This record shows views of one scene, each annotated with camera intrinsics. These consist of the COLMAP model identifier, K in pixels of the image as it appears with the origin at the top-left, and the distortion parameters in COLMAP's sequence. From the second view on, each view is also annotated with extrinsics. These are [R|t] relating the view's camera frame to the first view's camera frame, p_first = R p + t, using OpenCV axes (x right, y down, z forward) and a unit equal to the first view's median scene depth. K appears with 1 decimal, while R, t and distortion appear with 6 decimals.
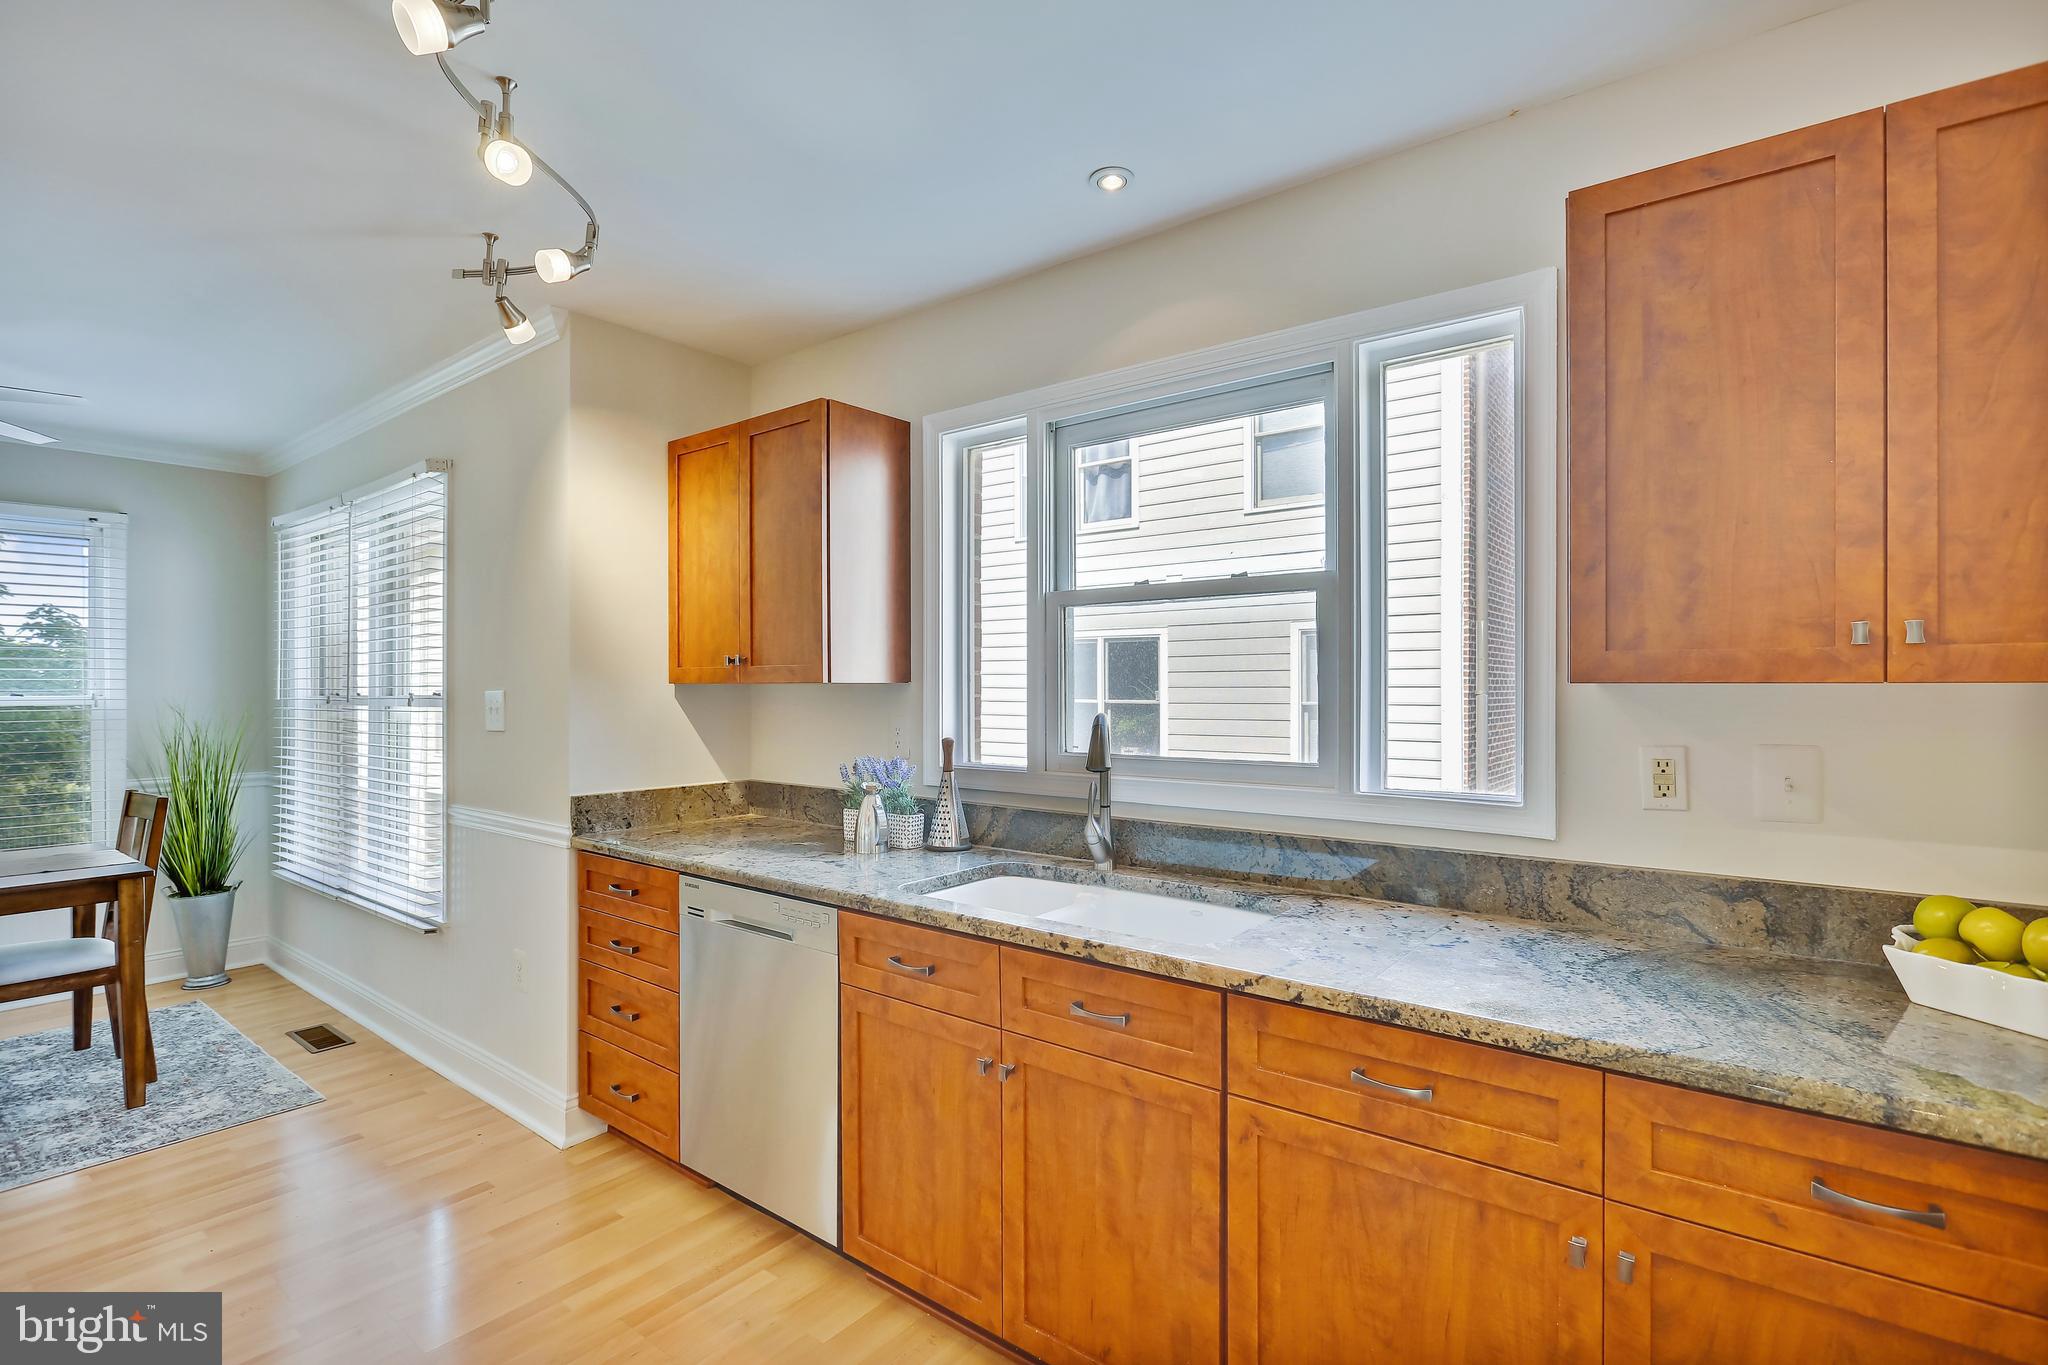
lens RADIAL K [[969.0, 0, 1025.2], [0, 969.0, 690.0], [0, 0, 1]] dist [-0.012566, 0.001030]
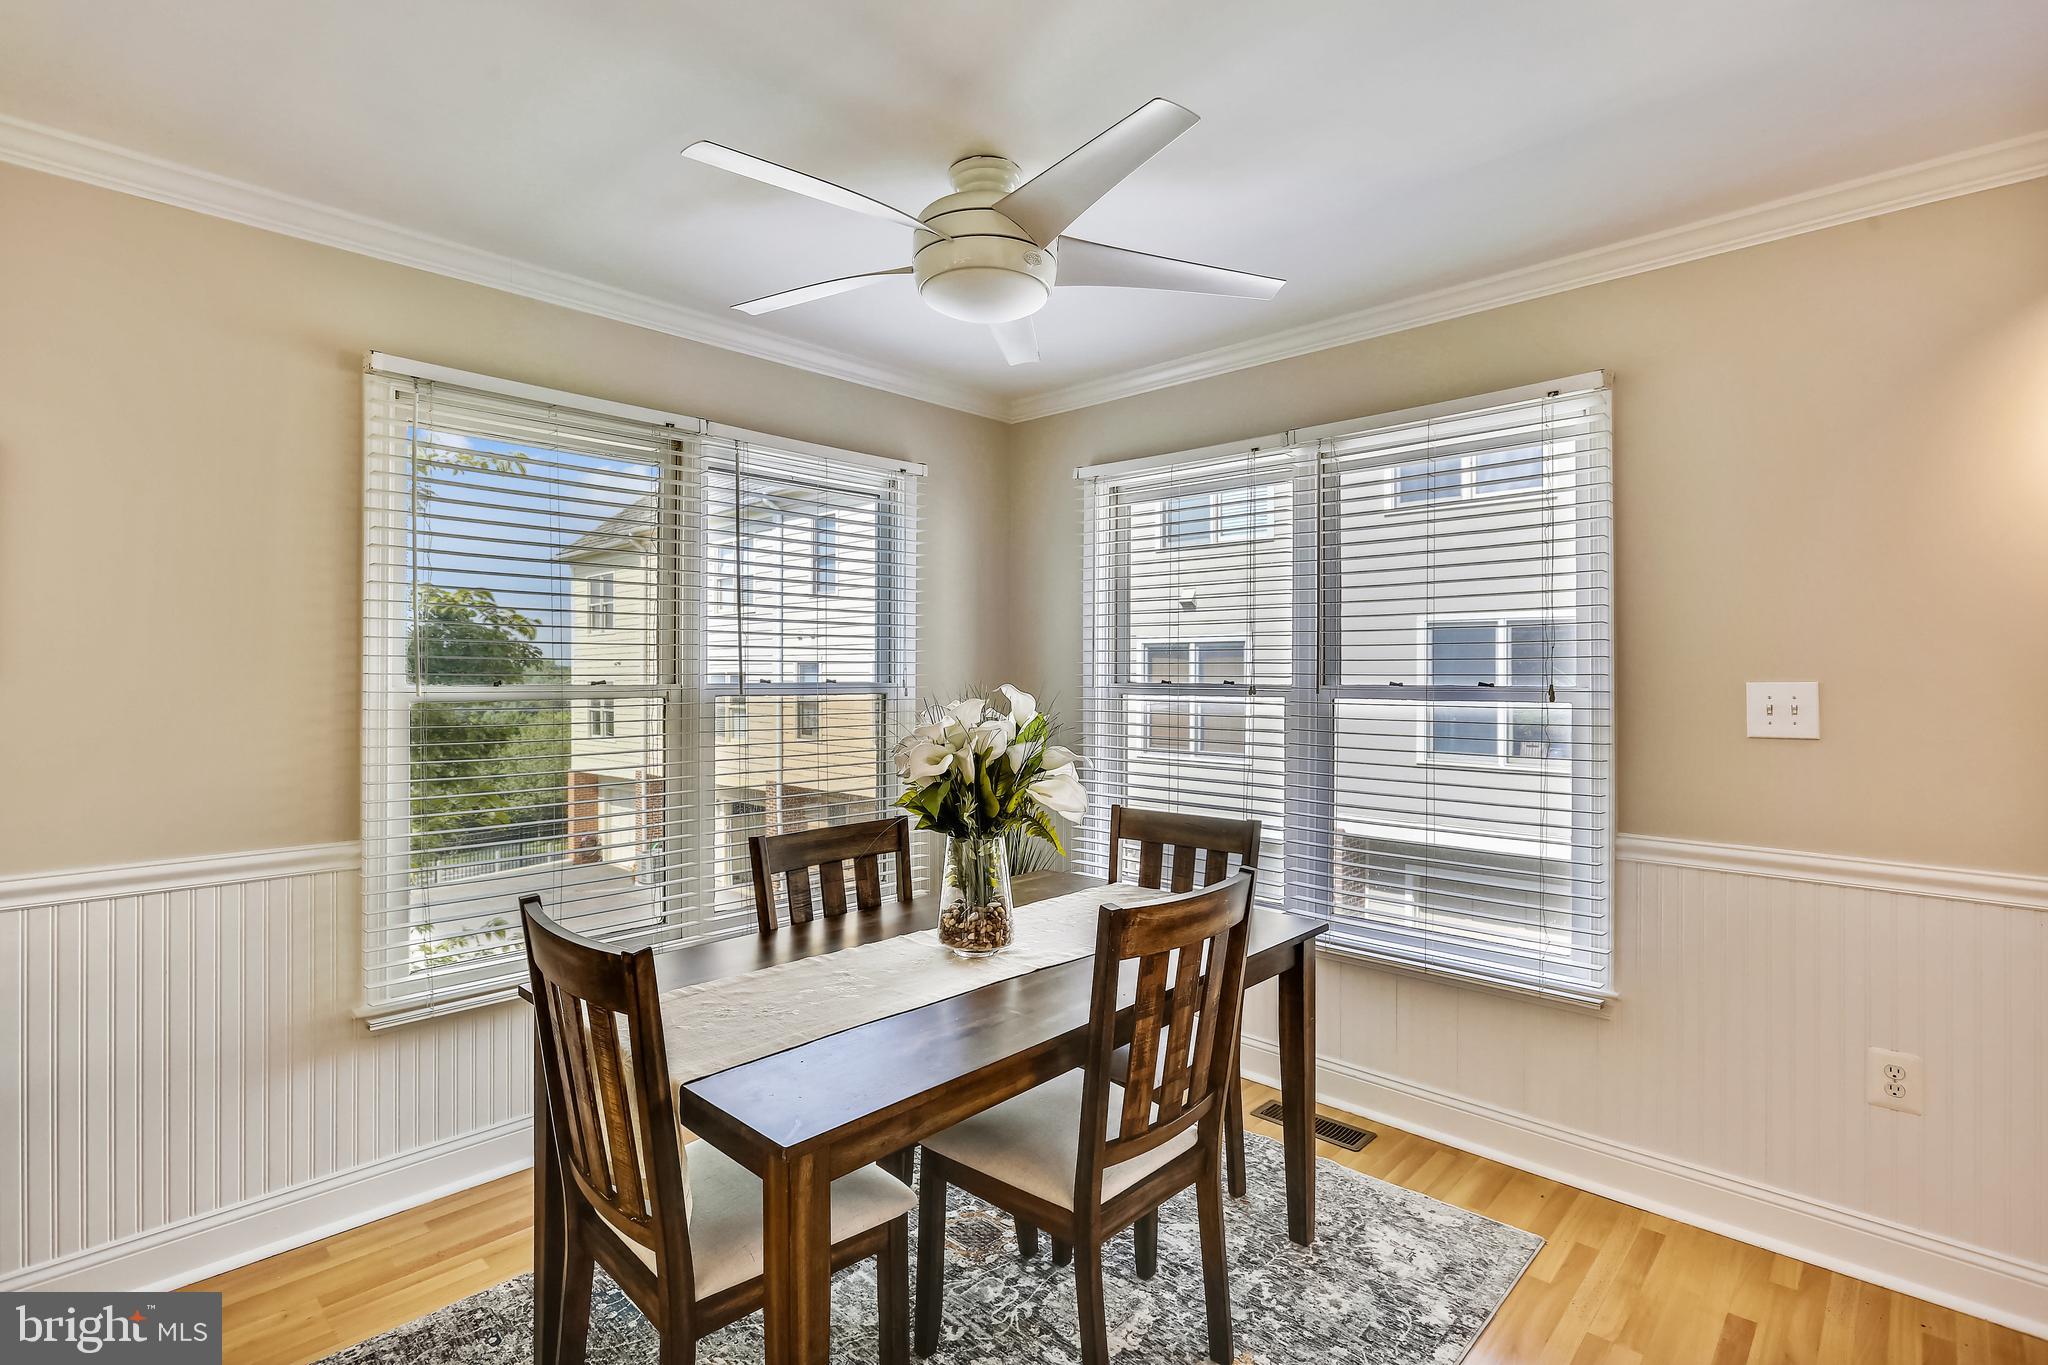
lens RADIAL K [[969.0, 0, 1031.6], [0, 969.0, 670.3], [0, 0, 1]] dist [-0.012566, 0.001030]
pose [[0.995789, 0.002950, -0.091627, -1.003346], [-0.003351, 0.999985, -0.004222, -0.003085], [0.091613, 0.004511, 0.995784, 0.220709]]
